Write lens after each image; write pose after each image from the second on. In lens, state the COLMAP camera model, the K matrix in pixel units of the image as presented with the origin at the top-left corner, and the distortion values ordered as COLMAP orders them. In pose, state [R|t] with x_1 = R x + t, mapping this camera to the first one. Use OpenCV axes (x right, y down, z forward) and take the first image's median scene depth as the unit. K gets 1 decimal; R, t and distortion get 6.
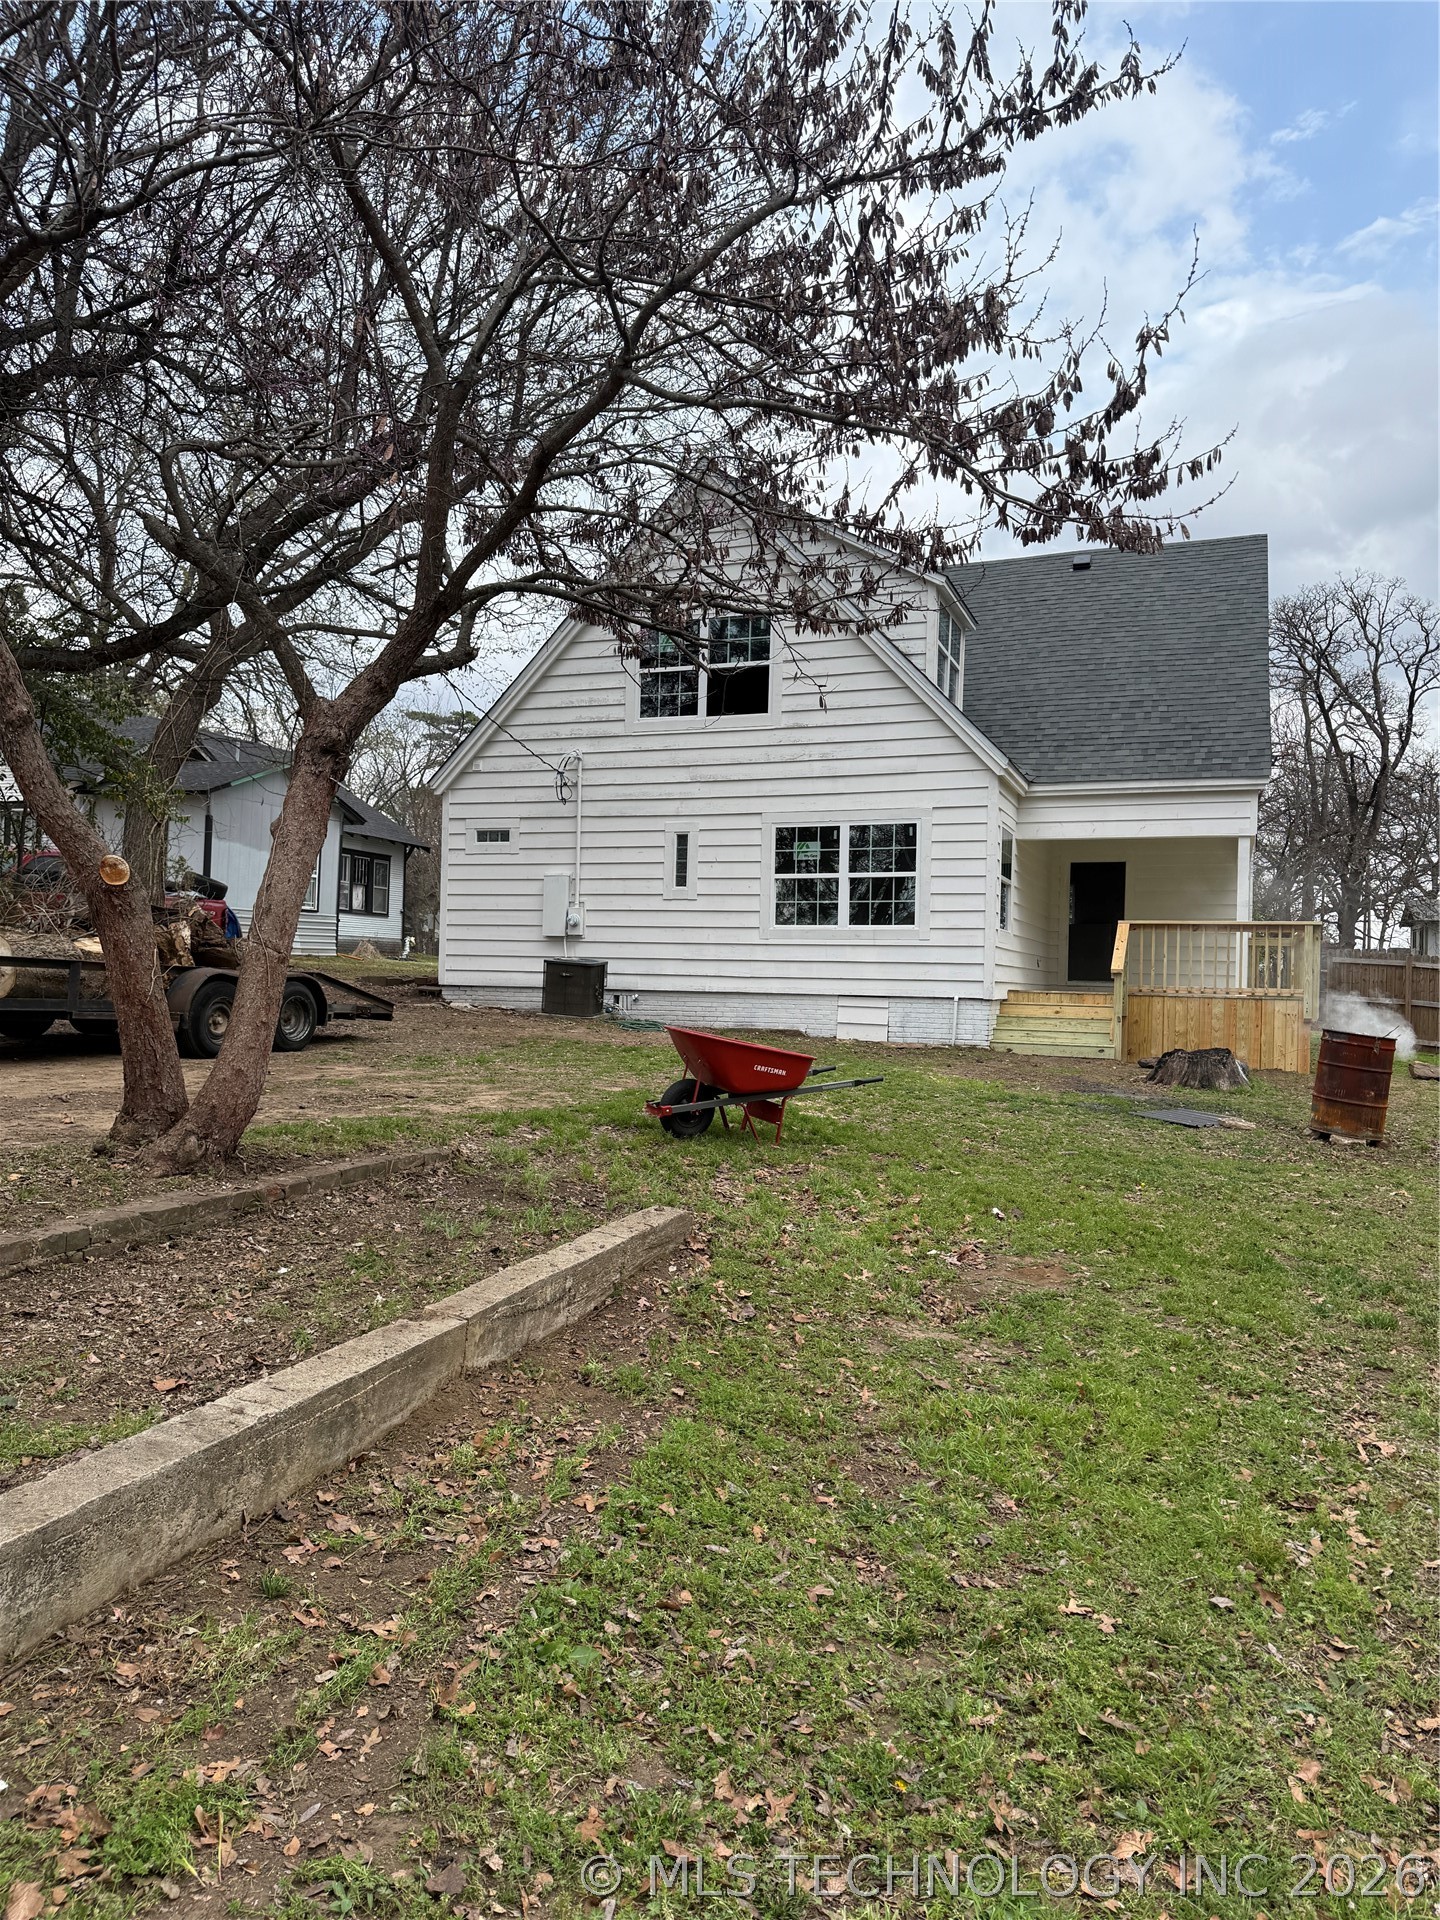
lens RADIAL K [[1330.7, 0, 720.0], [0, 1330.7, 960.0], [0, 0, 1]] dist [0.084445, -0.000890]
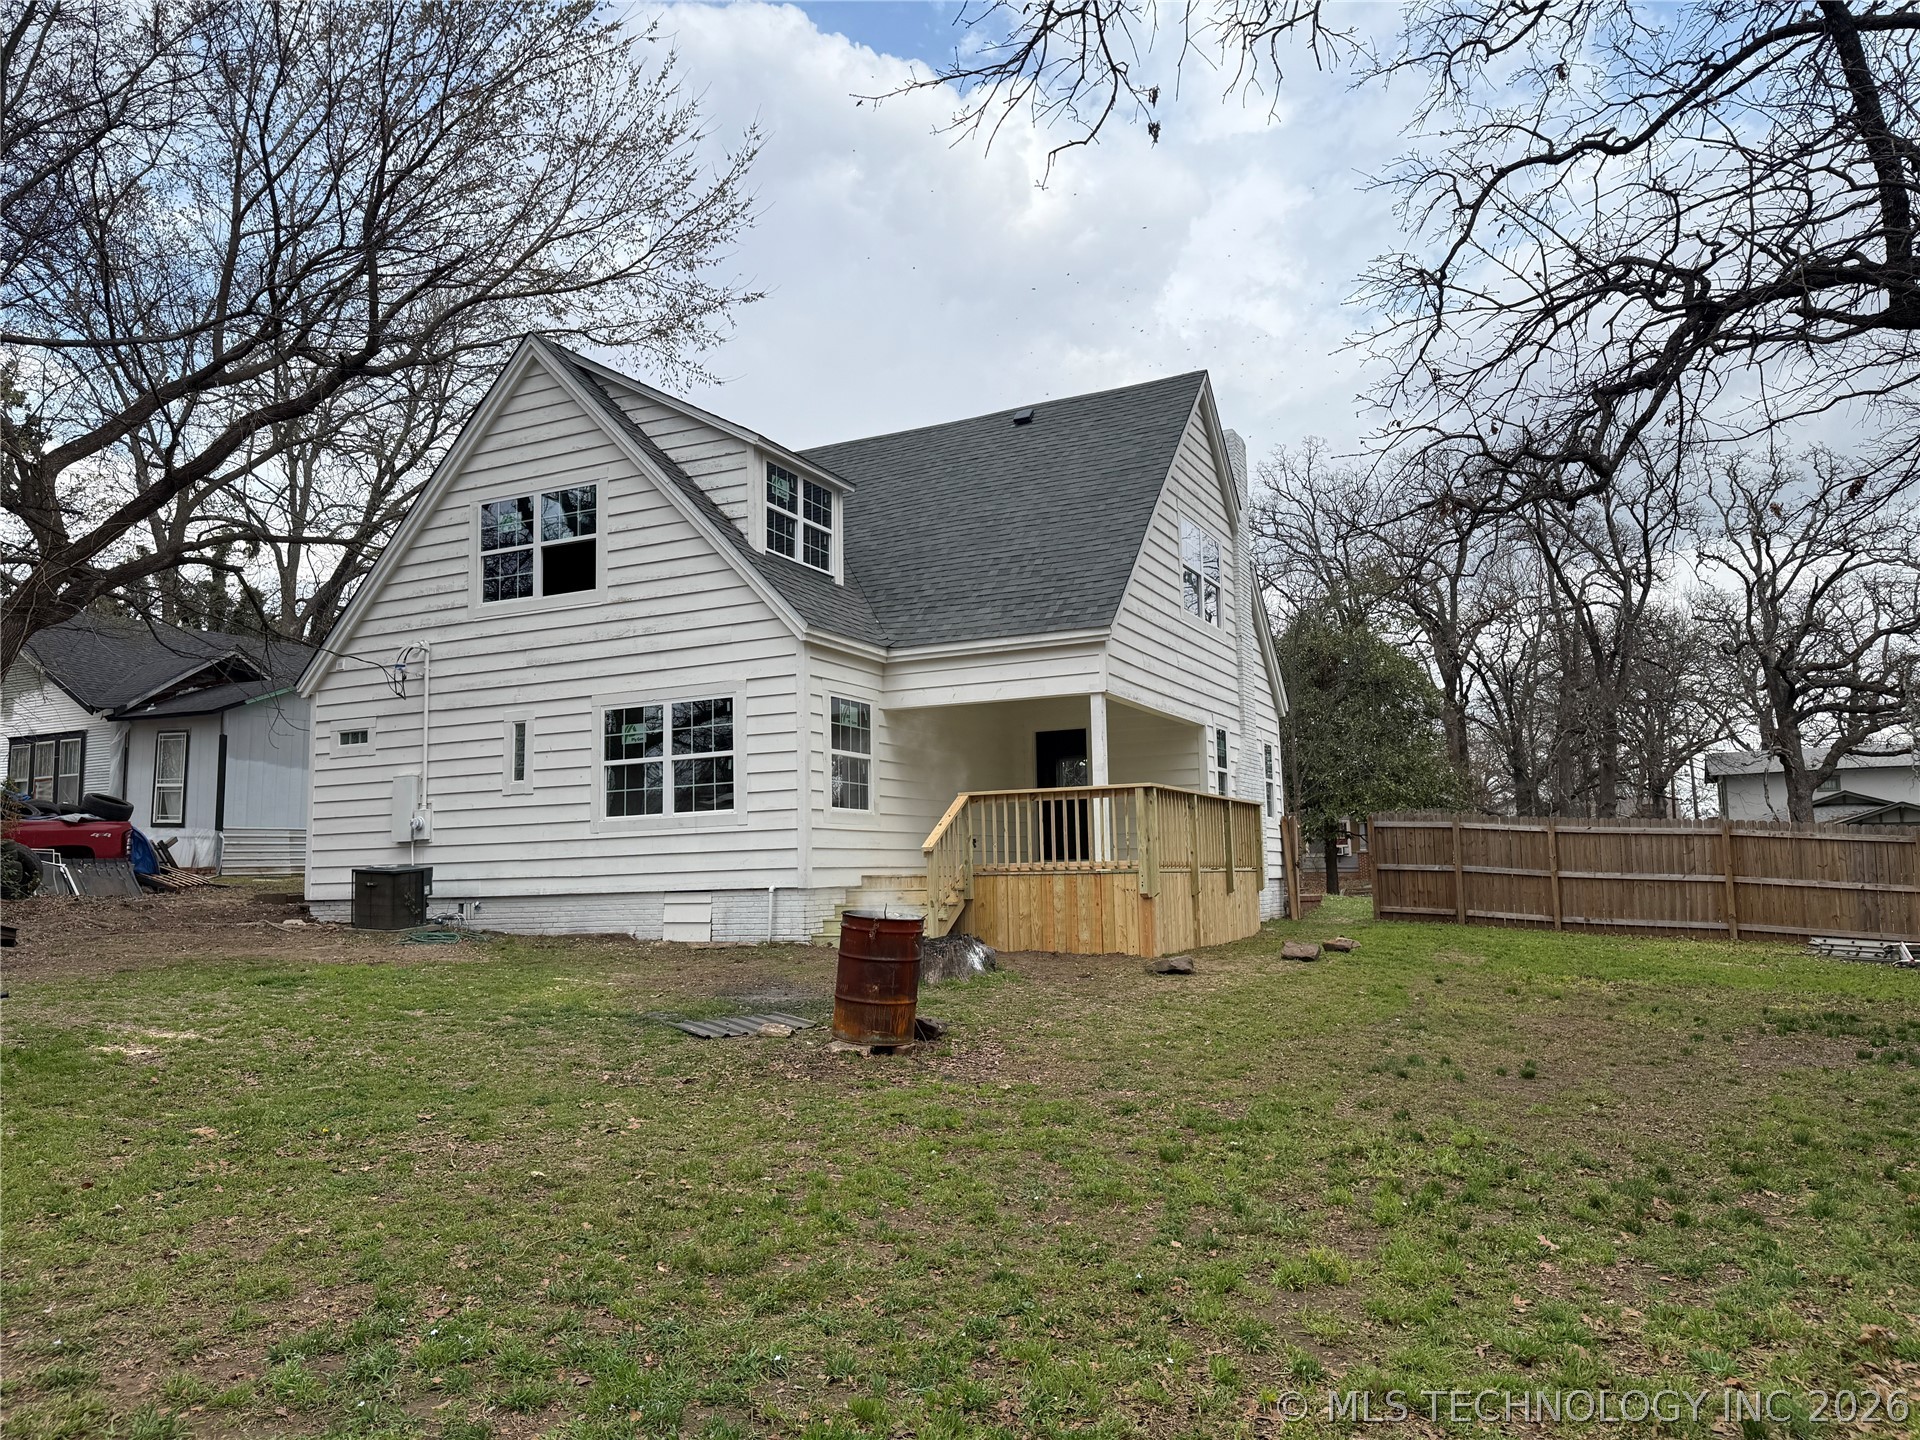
lens RADIAL K [[1330.7, 0, 960.0], [0, 1330.7, 720.0], [0, 0, 1]] dist [0.084445, -0.000890]
pose [[0.996192, -0.055100, -0.067574, 0.347033], [0.047881, 0.993407, -0.104159, 0.014713], [0.072868, 0.100526, 0.992262, 0.103612]]
